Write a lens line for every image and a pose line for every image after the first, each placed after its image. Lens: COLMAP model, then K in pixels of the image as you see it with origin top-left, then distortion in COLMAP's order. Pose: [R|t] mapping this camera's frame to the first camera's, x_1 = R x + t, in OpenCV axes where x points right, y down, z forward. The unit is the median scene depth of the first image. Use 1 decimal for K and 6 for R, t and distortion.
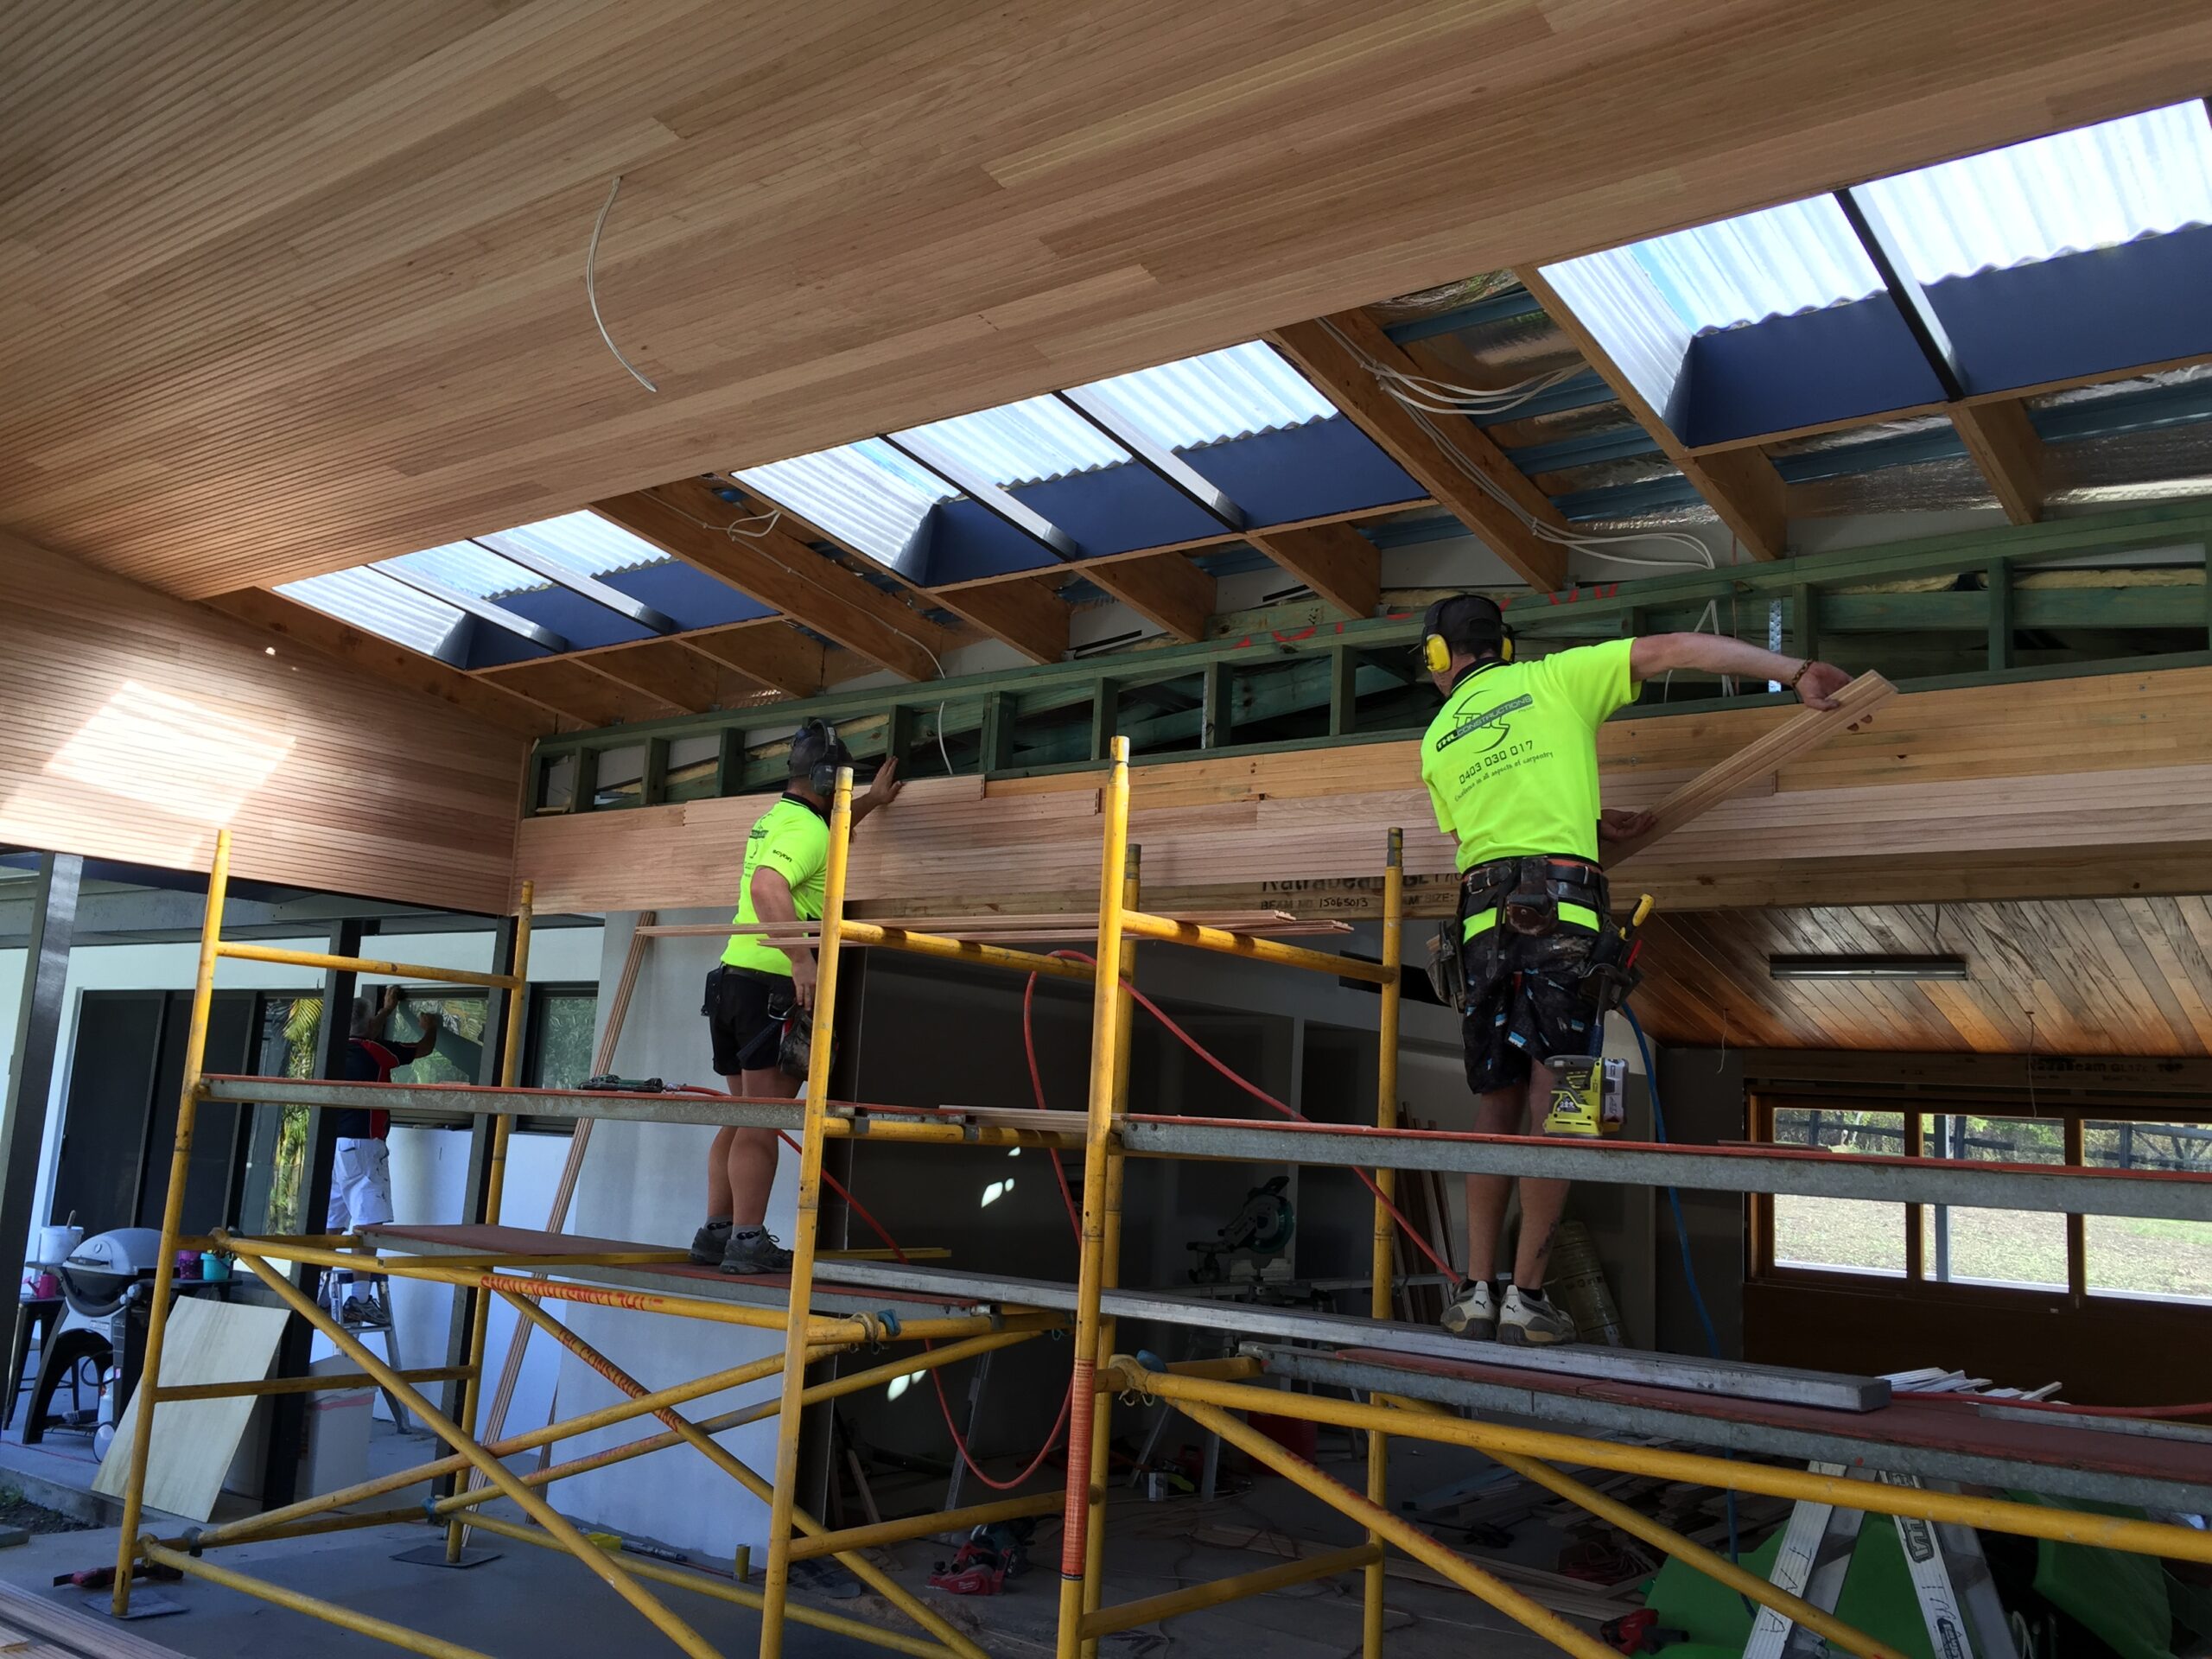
lens RADIAL K [[1863.1, 0, 1106.0], [0, 1863.1, 829.5], [0, 0, 1]] dist [0.096070, -0.103425]
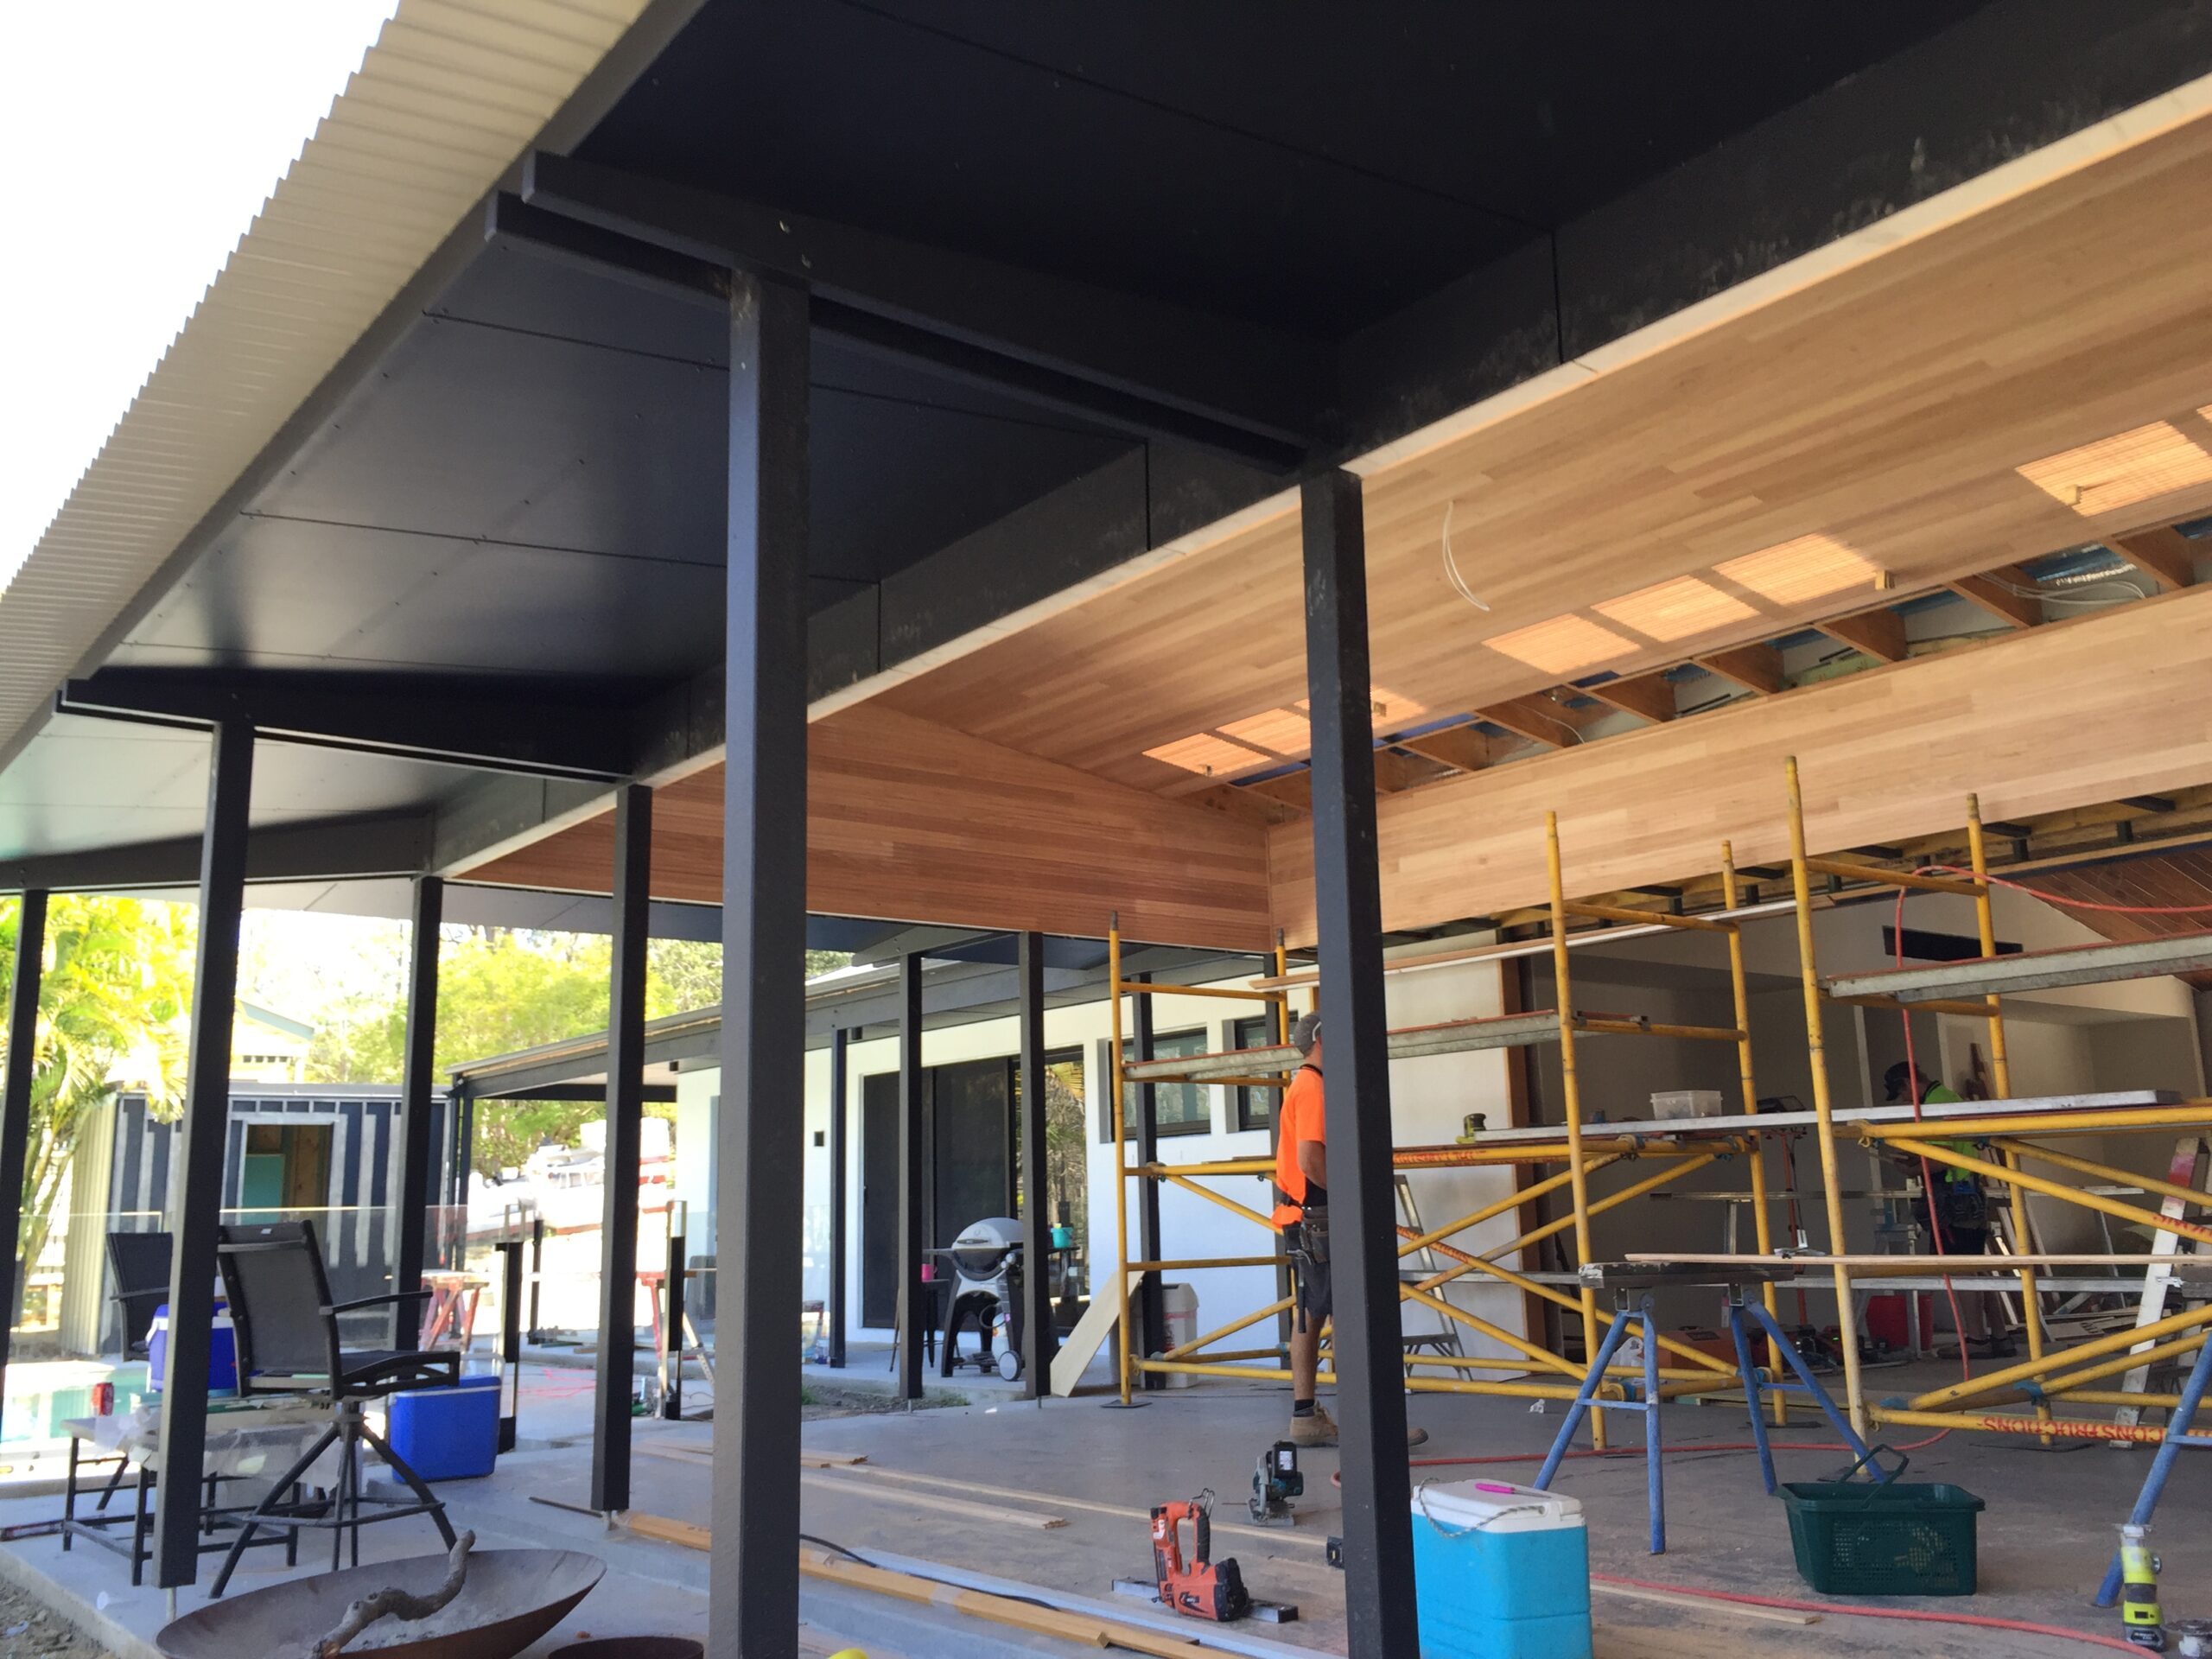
lens RADIAL K [[1863.1, 0, 1106.0], [0, 1863.1, 829.5], [0, 0, 1]] dist [0.096070, -0.103425]
pose [[0.964652, -0.130150, -0.229146, -0.107276], [0.119249, 0.990998, -0.060851, 0.025662], [0.235003, 0.031375, 0.971488, -0.455343]]
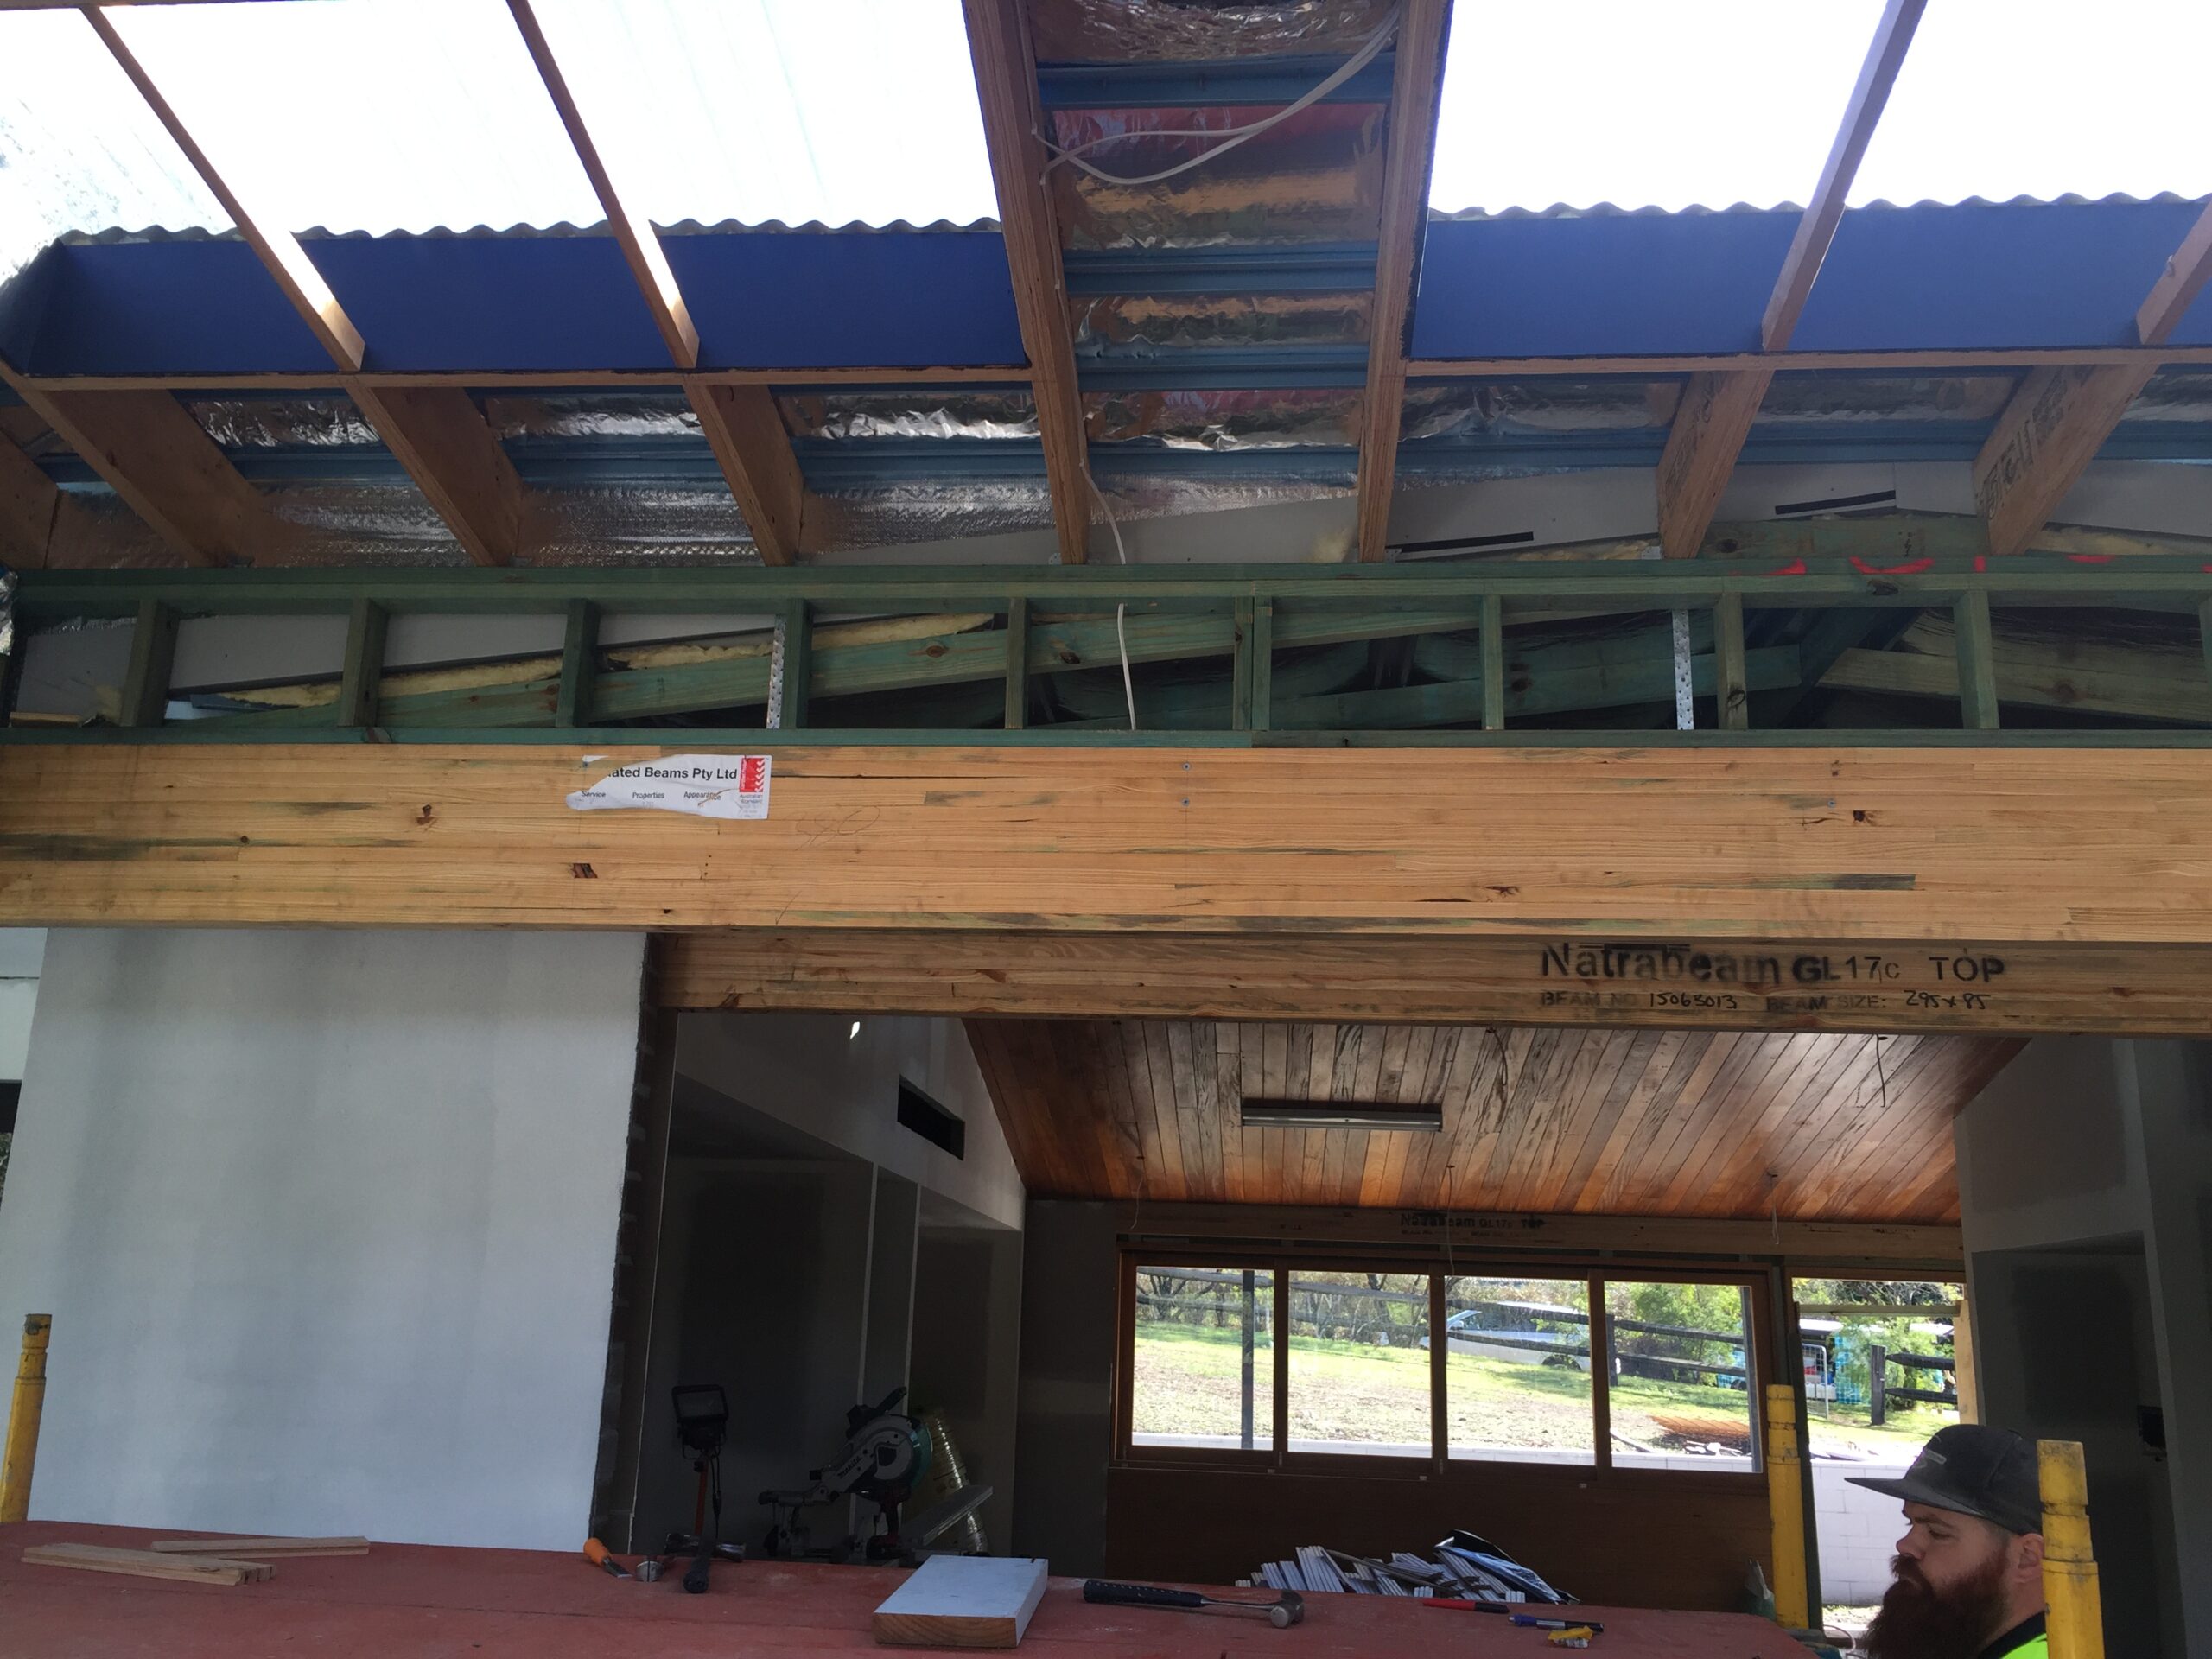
lens RADIAL K [[1863.1, 0, 1106.0], [0, 1863.1, 829.5], [0, 0, 1]] dist [0.096070, -0.103425]
pose [[0.839986, 0.111213, 0.531089, -0.339163], [-0.071278, 0.992904, -0.095185, 0.047733], [-0.537907, 0.042099, 0.841953, 0.460352]]
